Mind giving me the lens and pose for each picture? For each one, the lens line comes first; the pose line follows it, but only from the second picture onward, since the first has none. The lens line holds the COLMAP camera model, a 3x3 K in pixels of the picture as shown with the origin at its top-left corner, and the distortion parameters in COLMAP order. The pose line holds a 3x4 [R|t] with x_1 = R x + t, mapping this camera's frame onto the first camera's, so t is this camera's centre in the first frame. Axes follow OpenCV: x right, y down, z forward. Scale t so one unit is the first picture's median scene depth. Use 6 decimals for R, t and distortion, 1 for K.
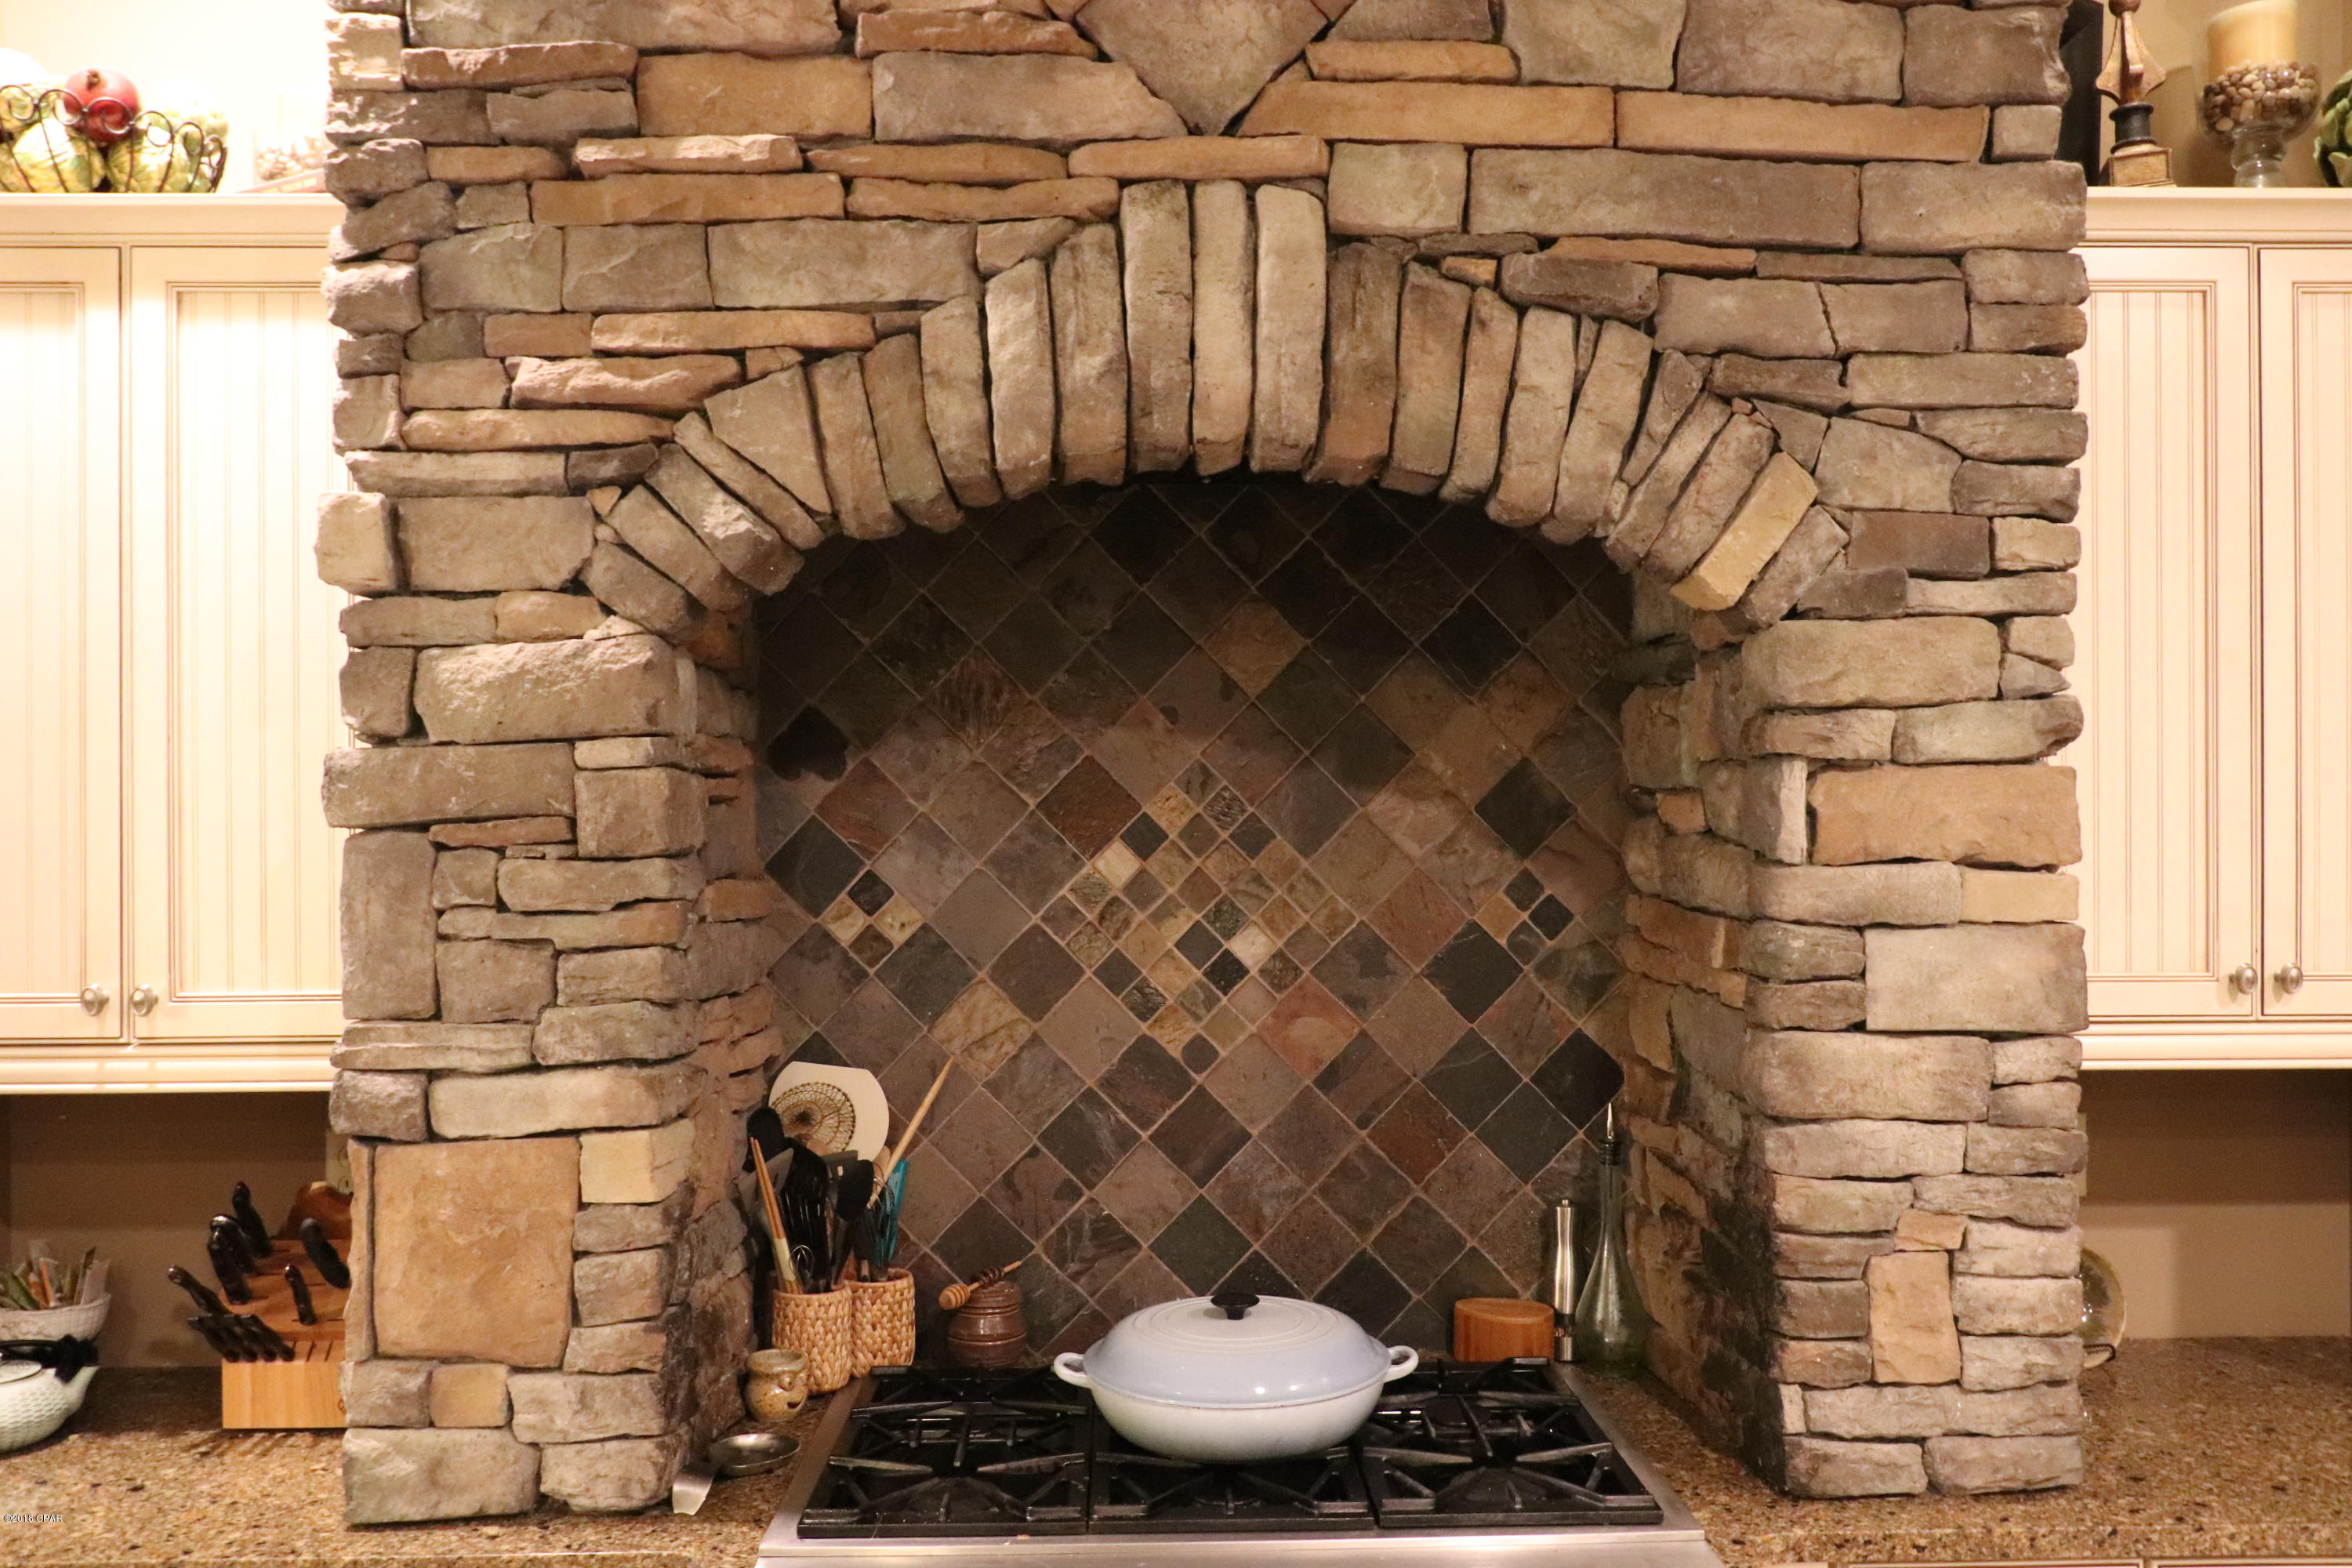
lens RADIAL K [[1887.2, 0, 1164.8], [0, 1887.2, 828.8], [0, 0, 1]] dist [-0.014341, 0.016129]
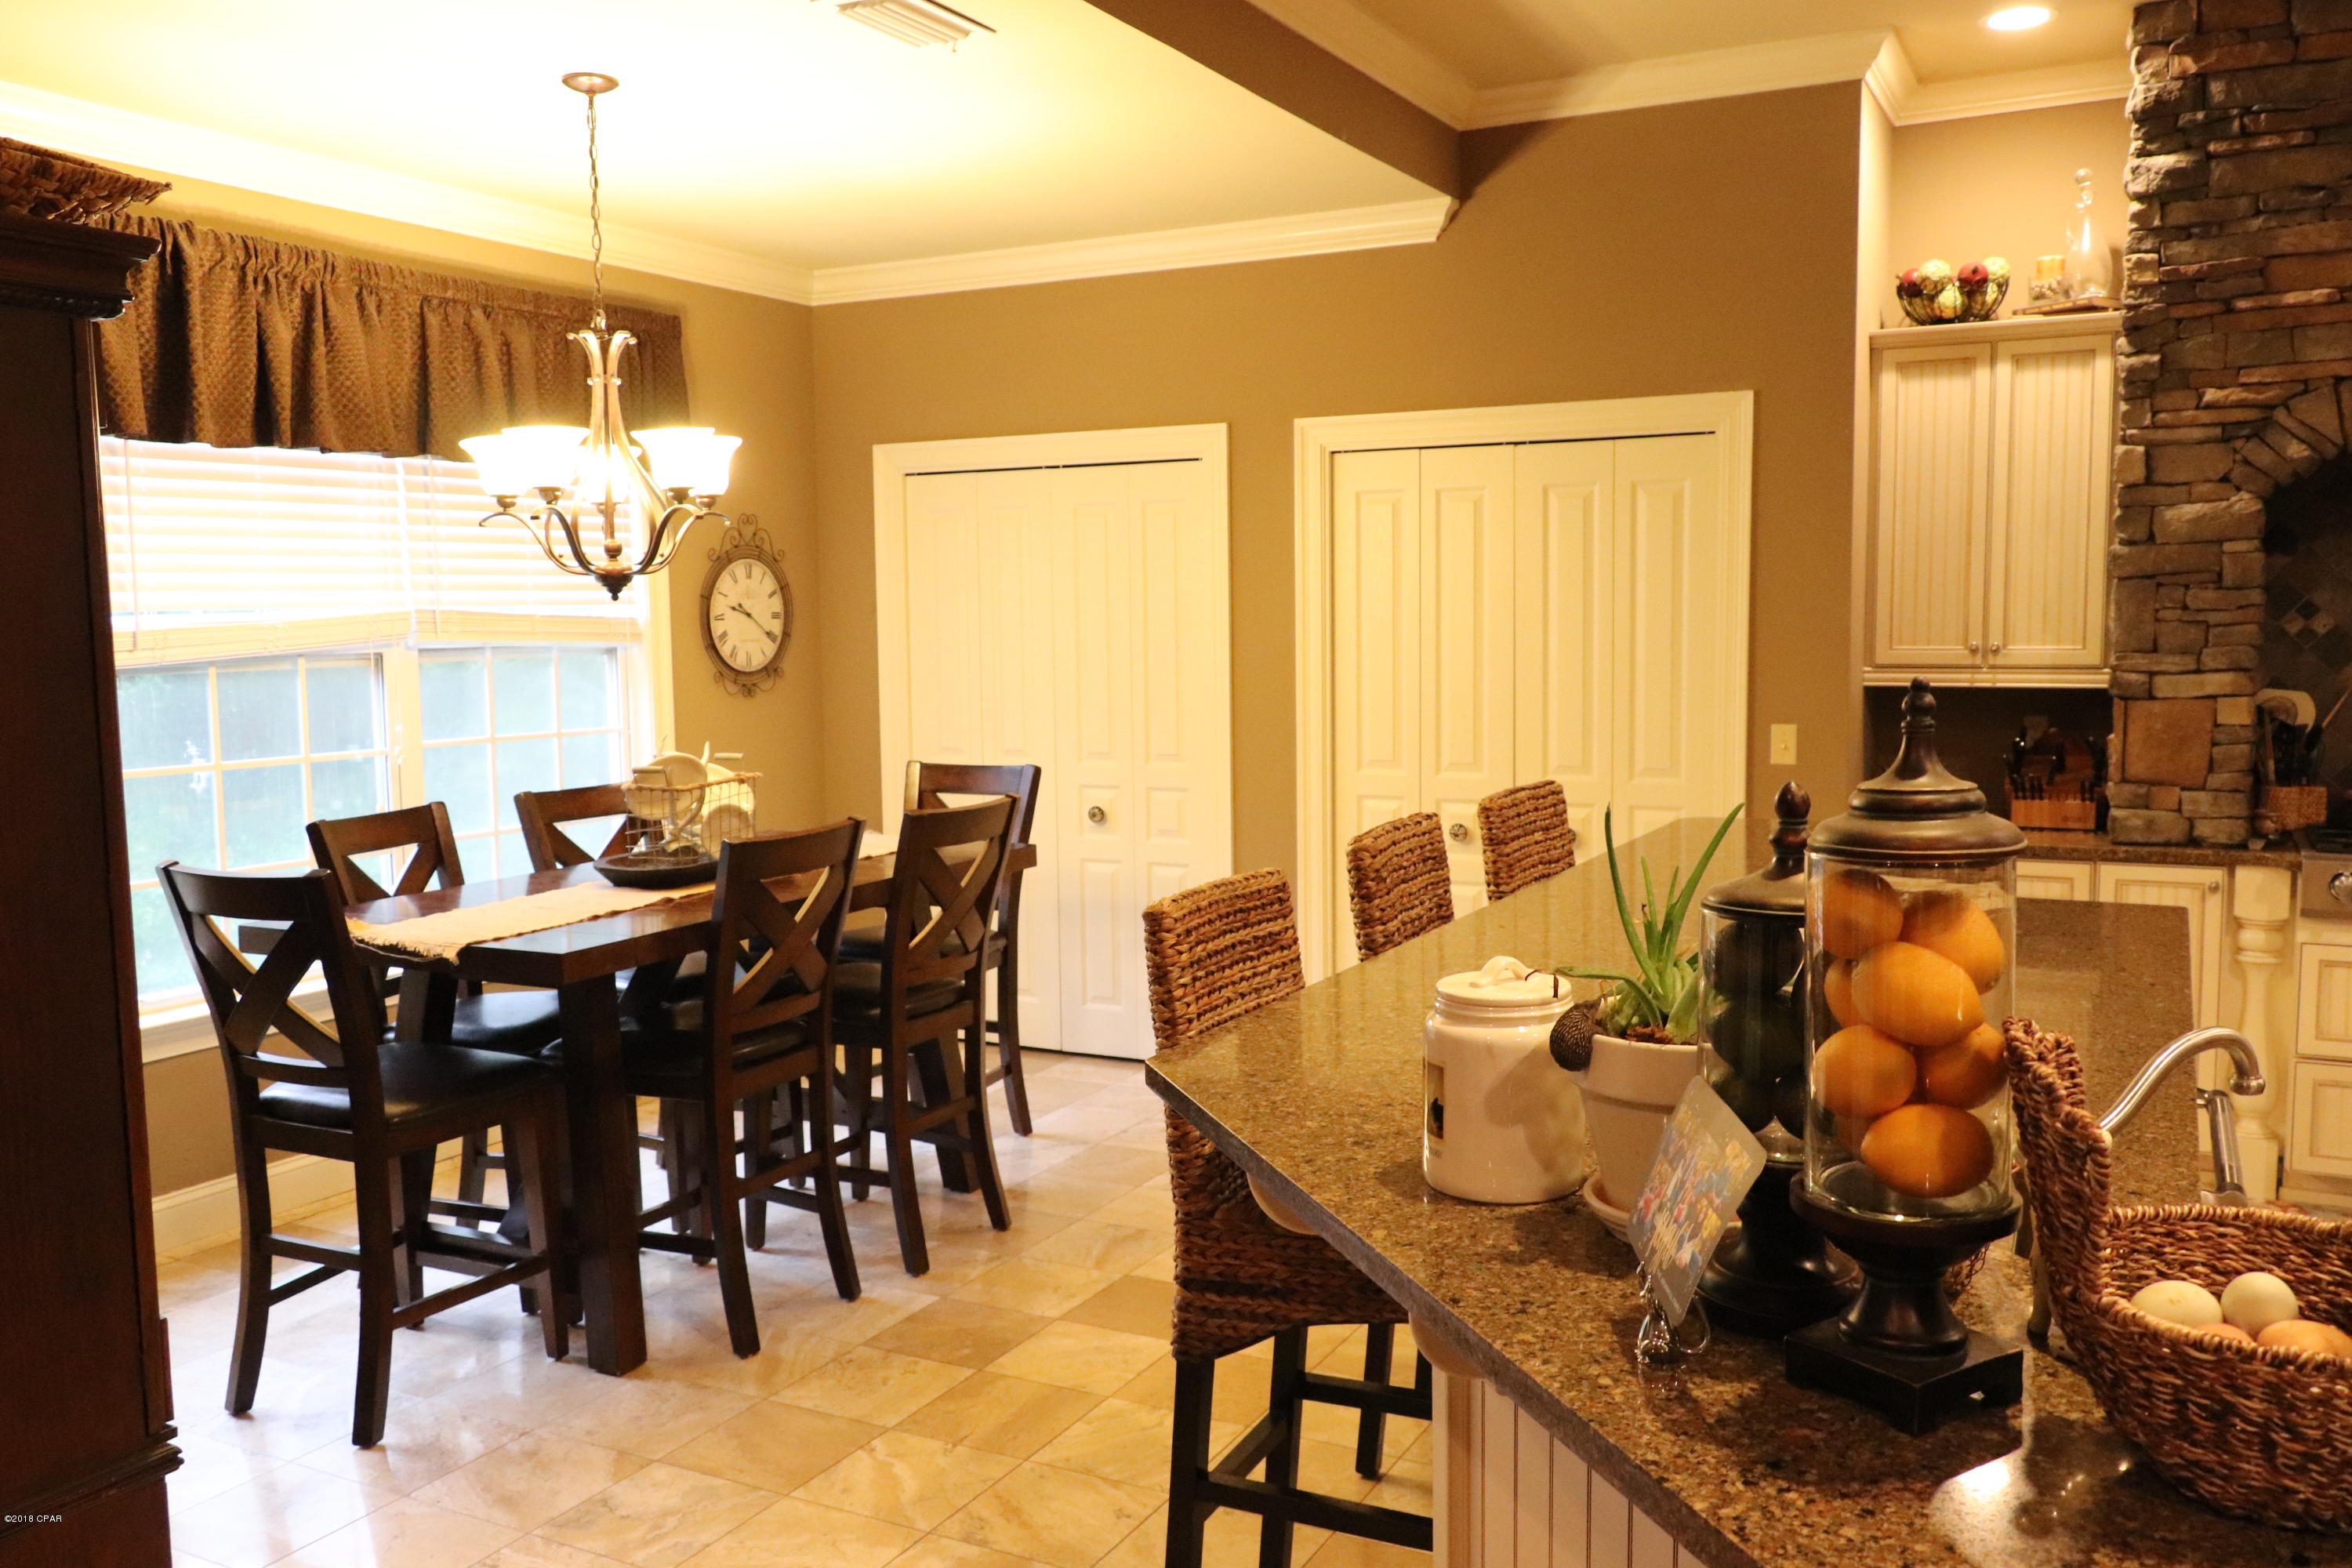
lens RADIAL K [[1887.2, 0, 1182.8], [0, 1887.2, 806.3], [0, 0, 1]] dist [-0.014341, 0.016129]
pose [[0.874409, 0.045938, -0.483010, -0.291943], [0.001609, 0.995228, 0.097568, 0.057234], [0.485187, -0.086092, 0.870162, -1.867791]]
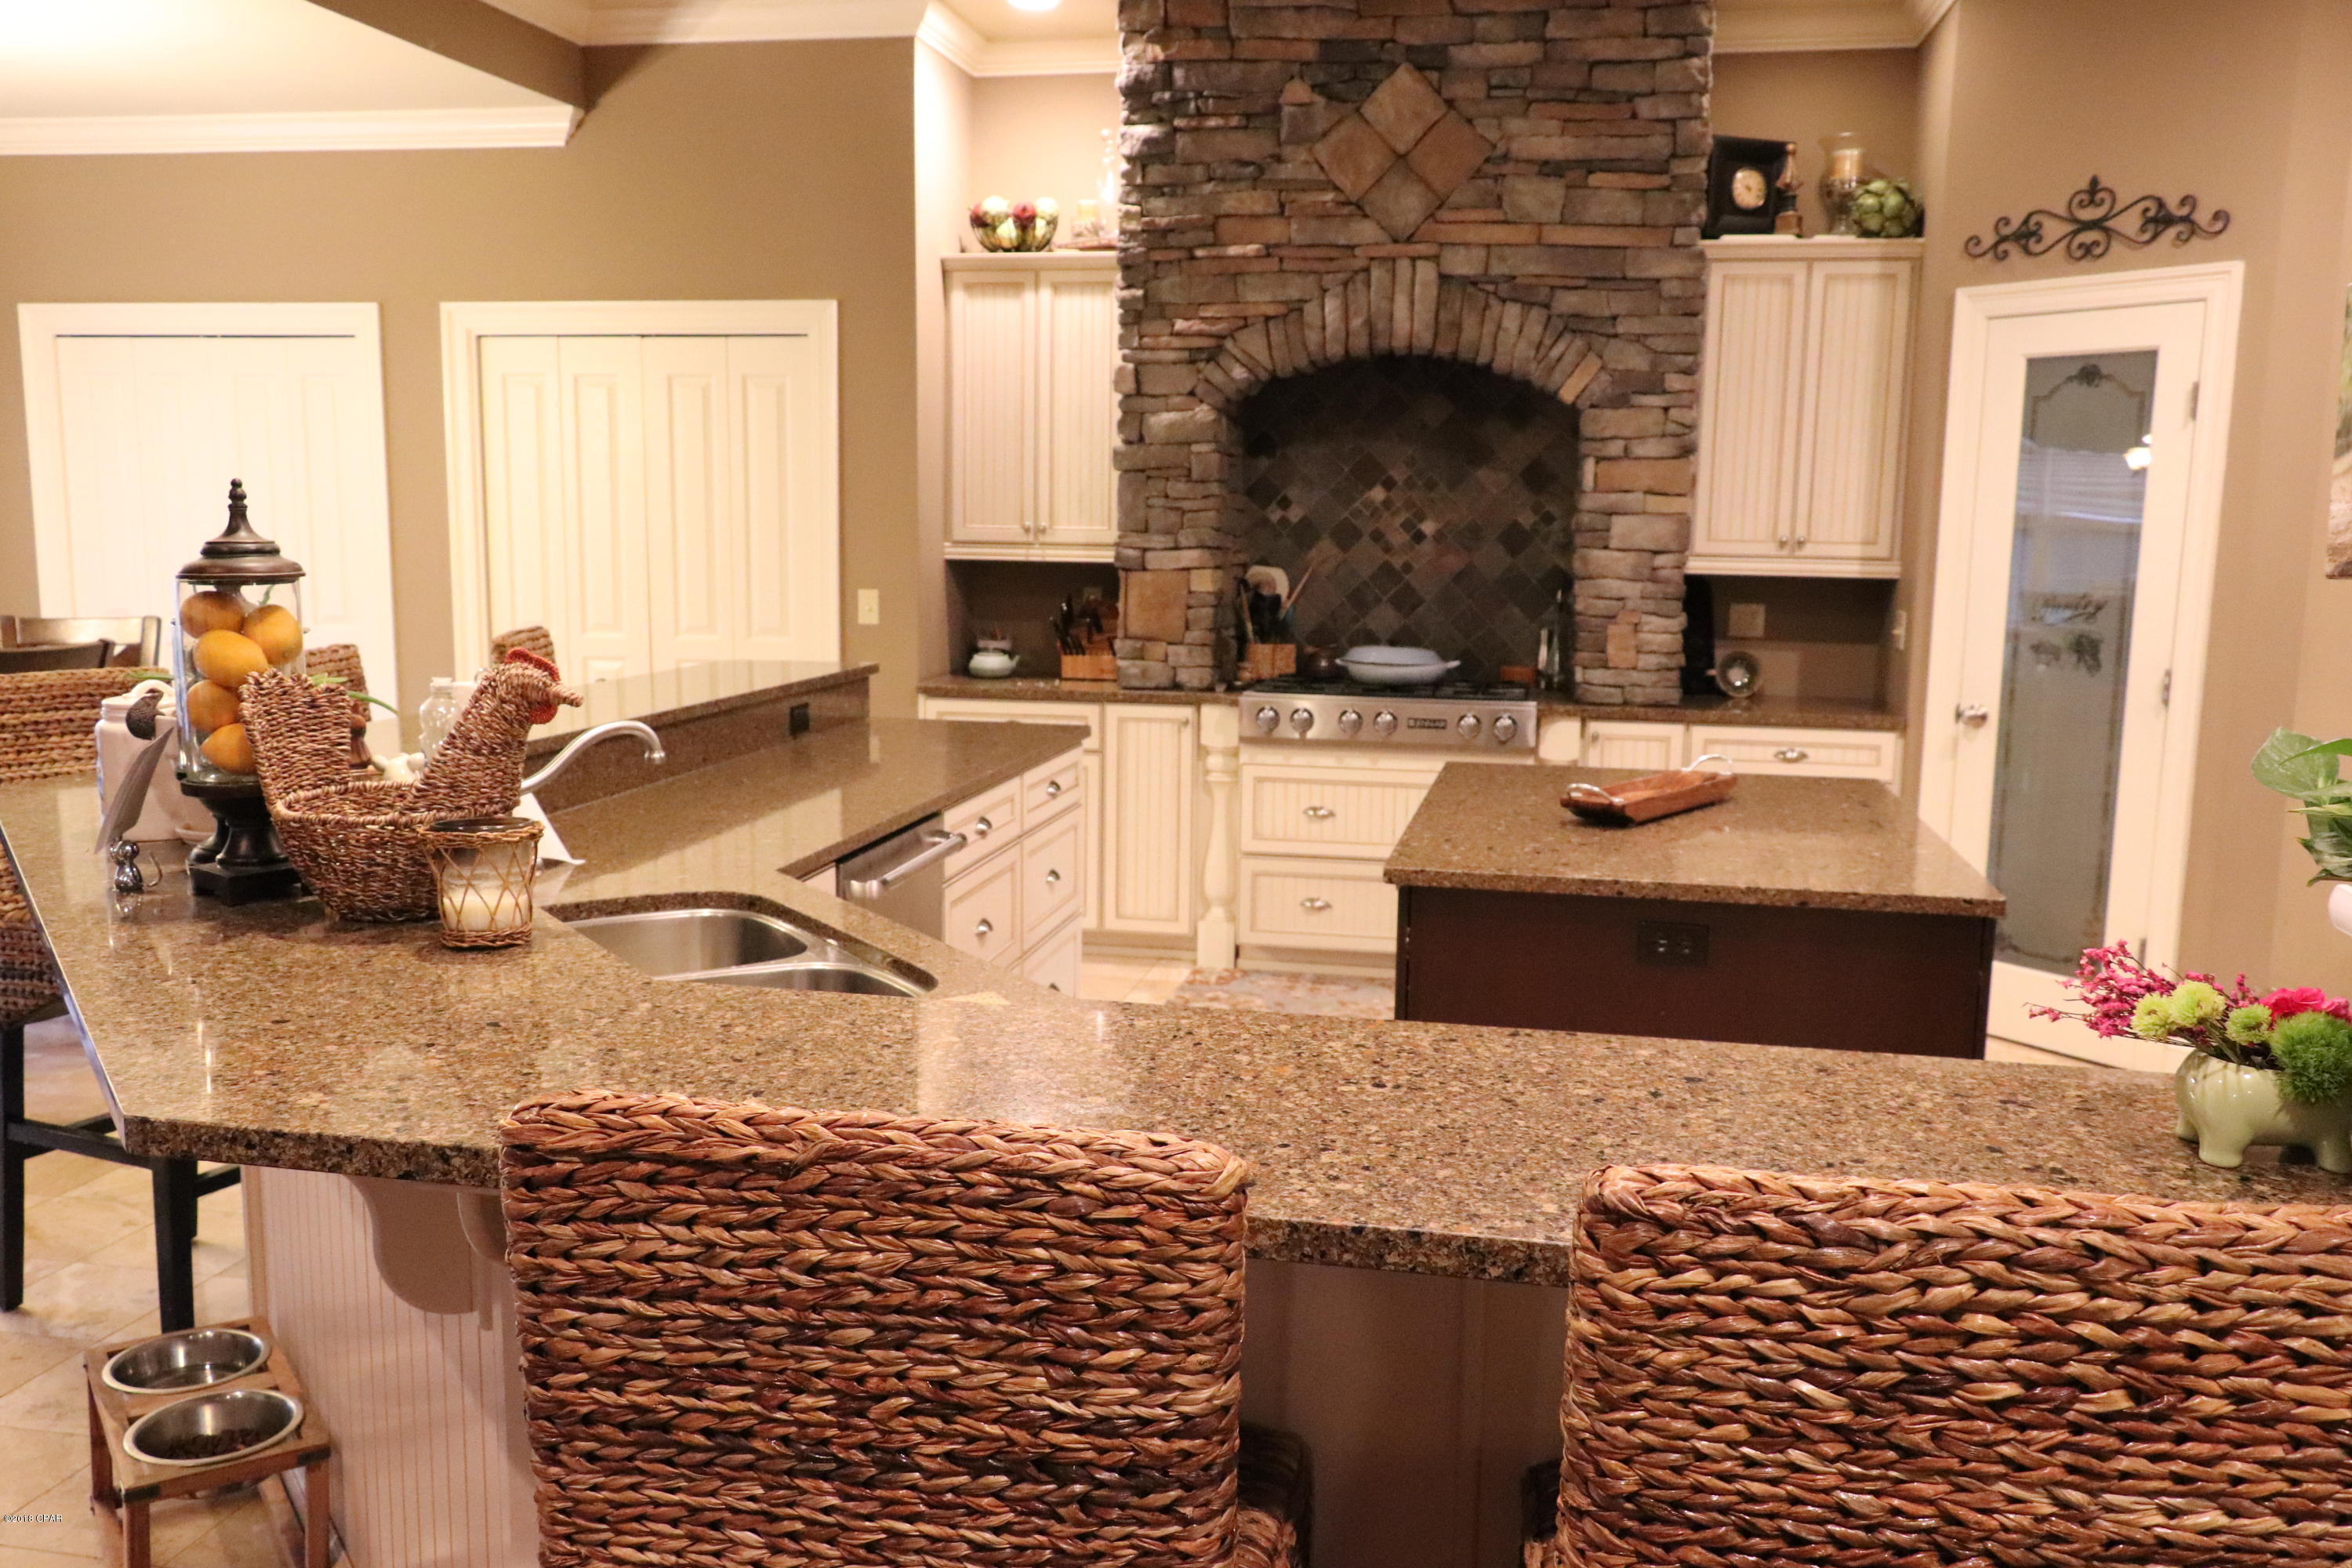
lens RADIAL K [[1887.2, 0, 1207.7], [0, 1887.2, 798.6], [0, 0, 1]] dist [-0.014341, 0.016129]
pose [[0.978727, 0.051389, -0.198626, 0.364154], [-0.022165, 0.988941, 0.146642, 0.074749], [0.203965, -0.139120, 0.969043, -2.091812]]
